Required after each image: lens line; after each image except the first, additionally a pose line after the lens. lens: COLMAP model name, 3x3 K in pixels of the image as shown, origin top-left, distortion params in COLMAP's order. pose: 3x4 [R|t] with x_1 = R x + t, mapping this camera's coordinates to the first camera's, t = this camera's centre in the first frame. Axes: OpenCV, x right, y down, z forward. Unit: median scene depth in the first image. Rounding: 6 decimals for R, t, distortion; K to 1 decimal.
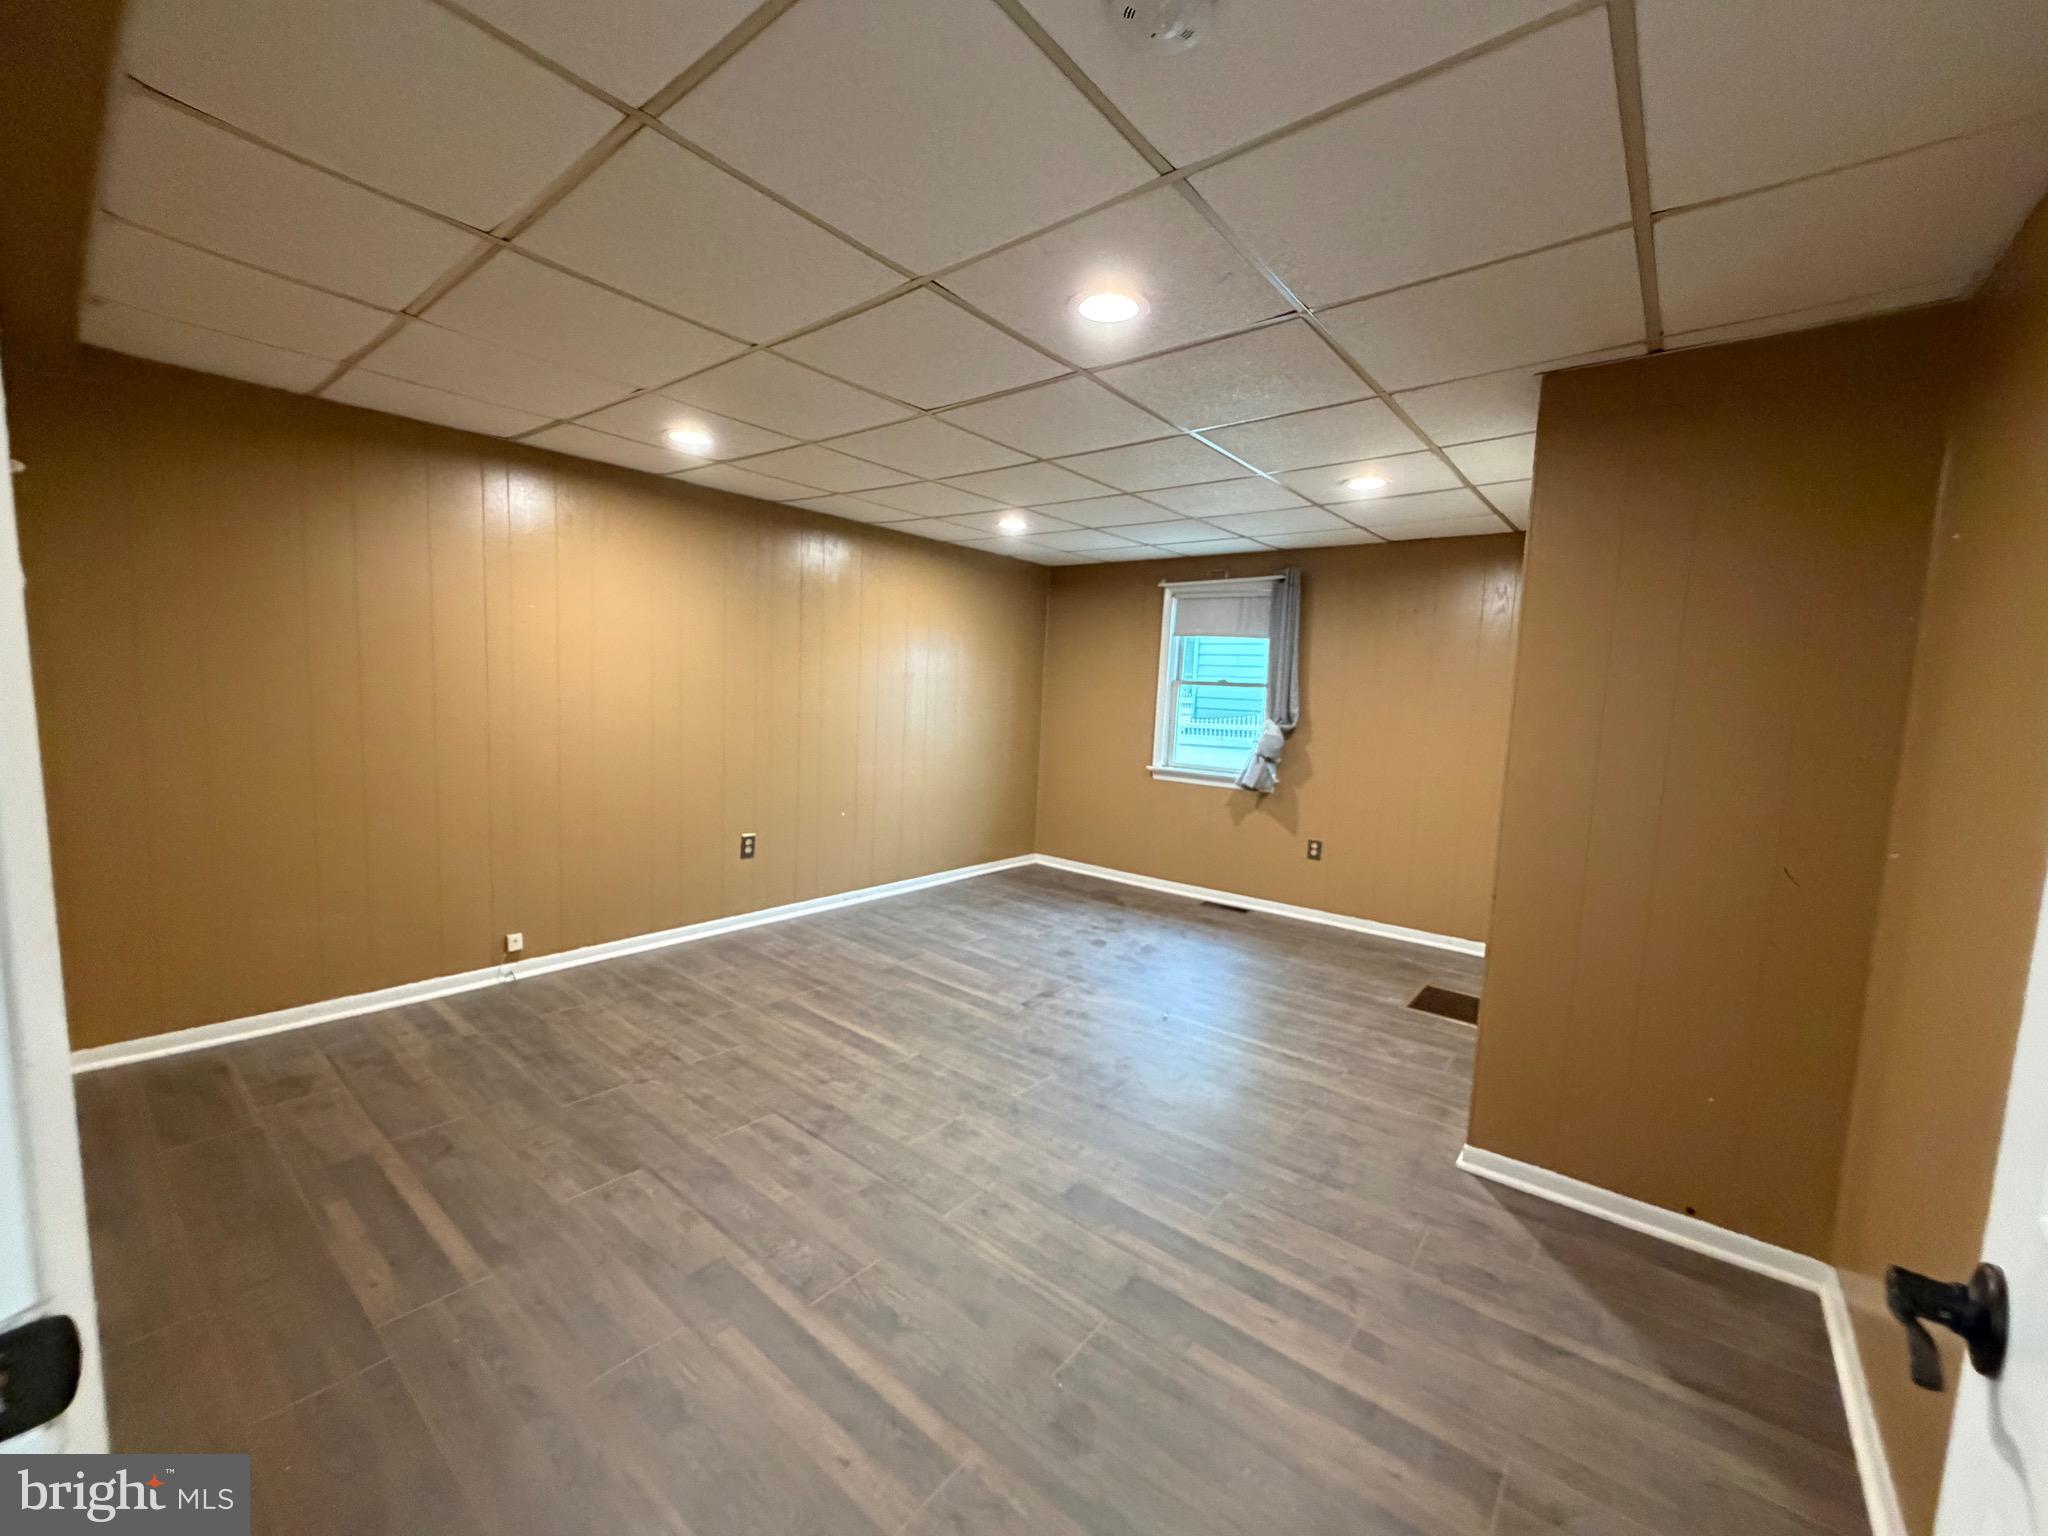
lens RADIAL K [[815.3, 0, 1019.6], [0, 815.3, 765.2], [0, 0, 1]] dist [-0.001089, 0.000135]
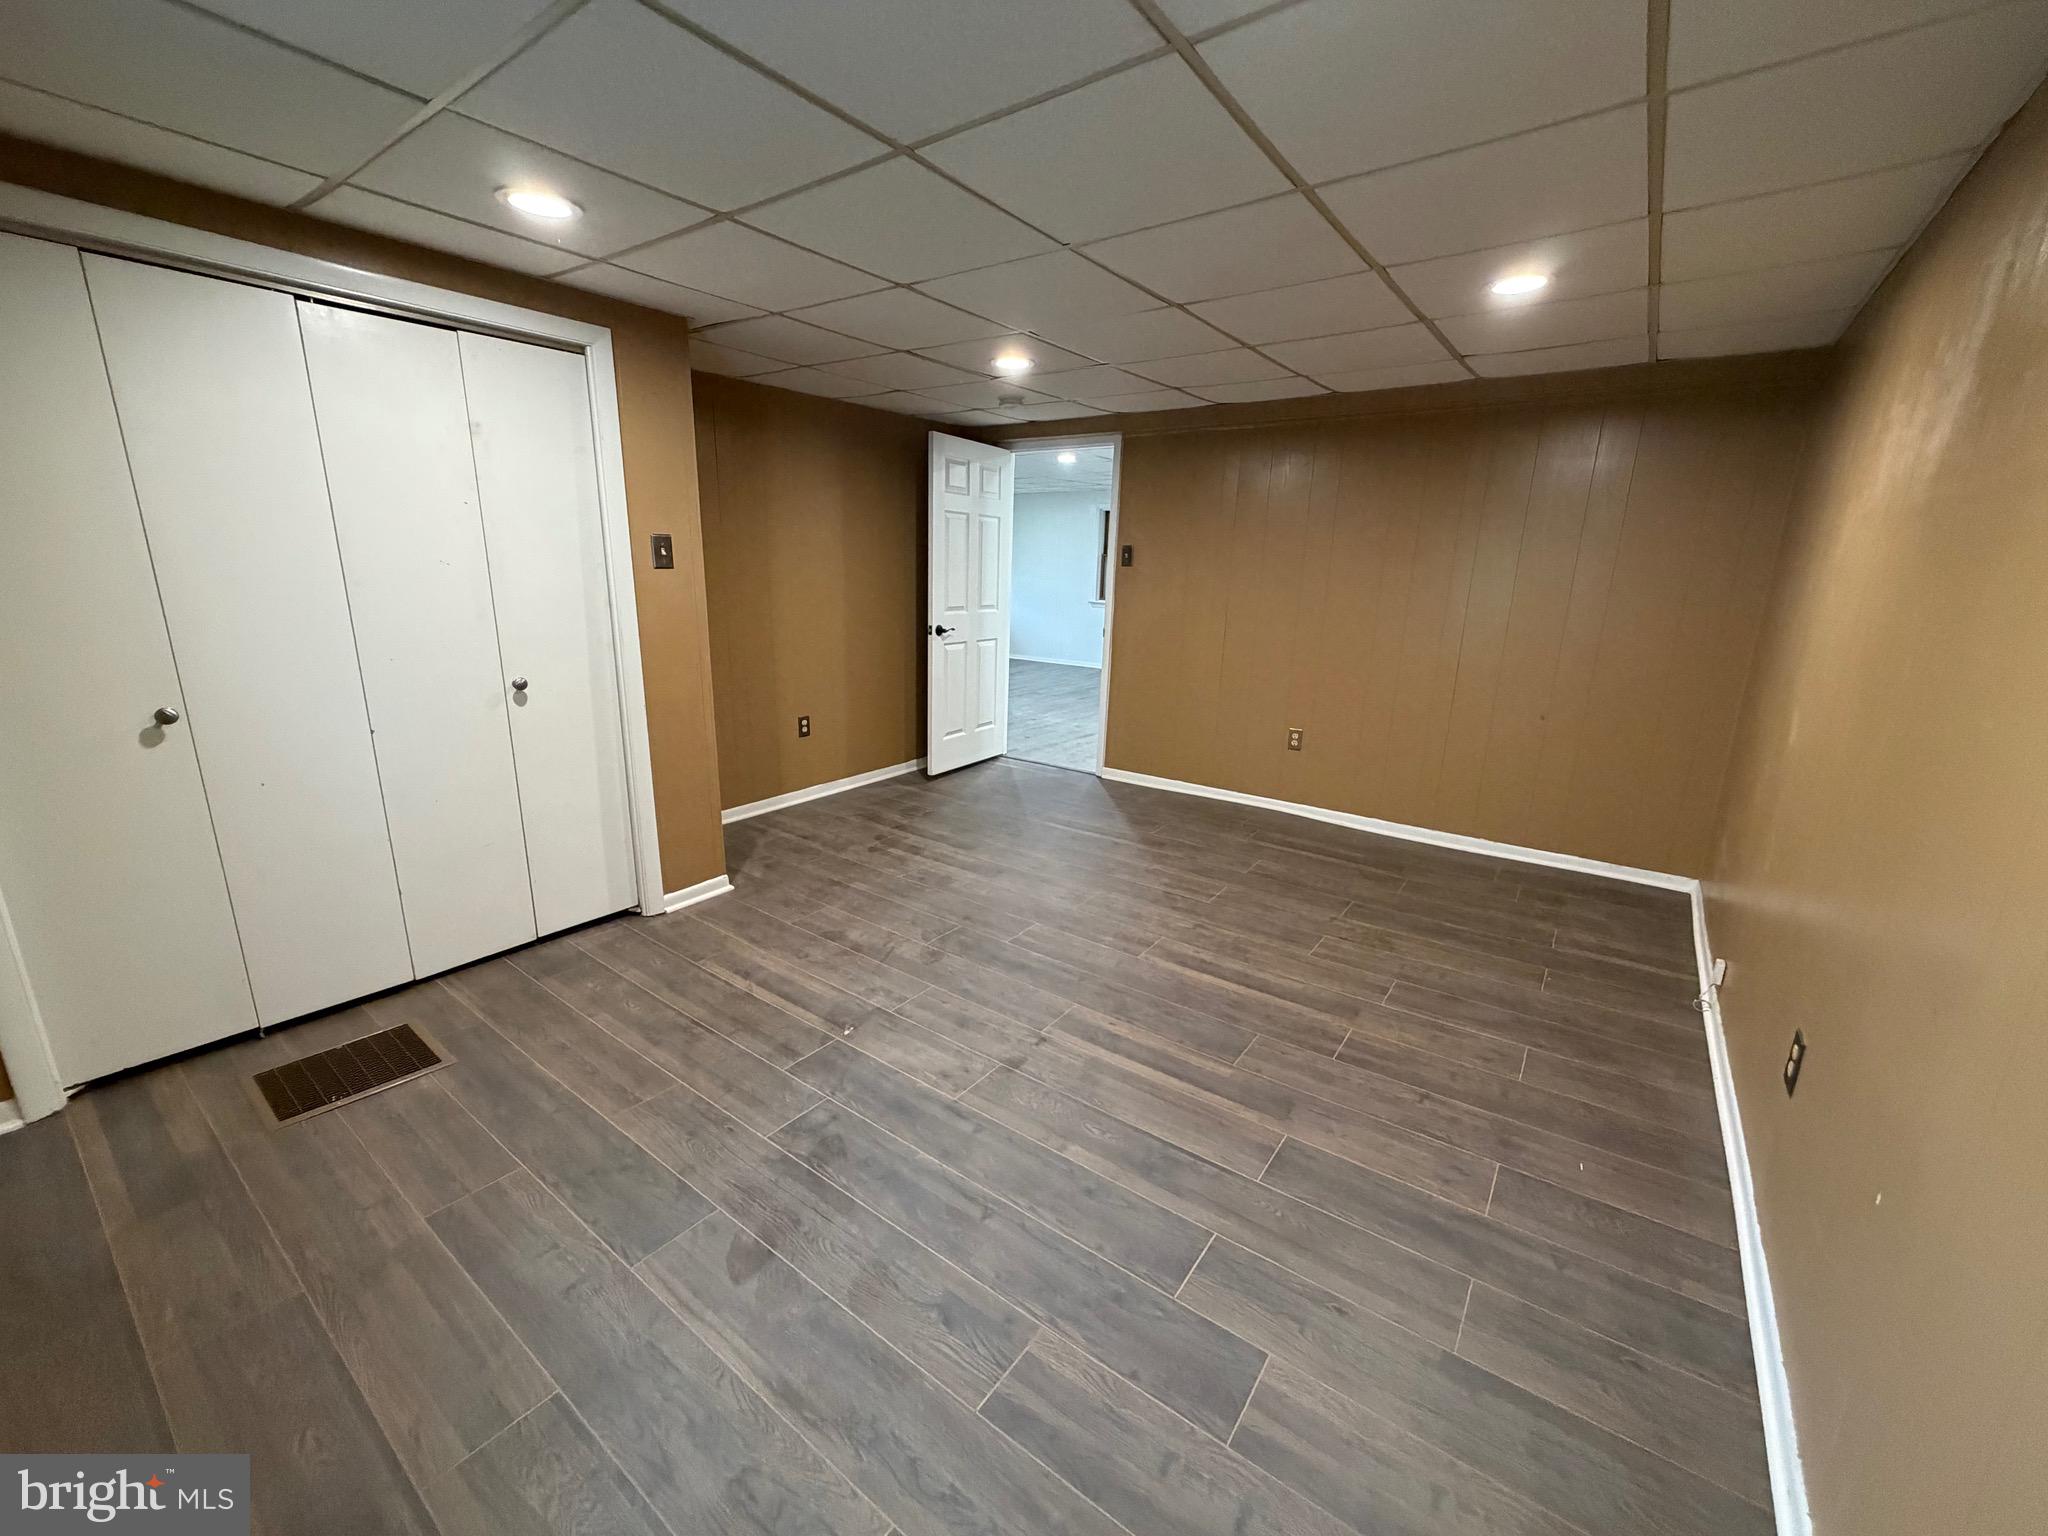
lens RADIAL K [[815.3, 0, 1019.6], [0, 815.3, 765.2], [0, 0, 1]] dist [-0.001089, 0.000135]
pose [[-0.996942, -0.052848, -0.057565, 0.091171], [-0.069069, 0.940474, 0.332775, -0.189906], [0.036552, 0.335733, -0.941248, 1.814049]]
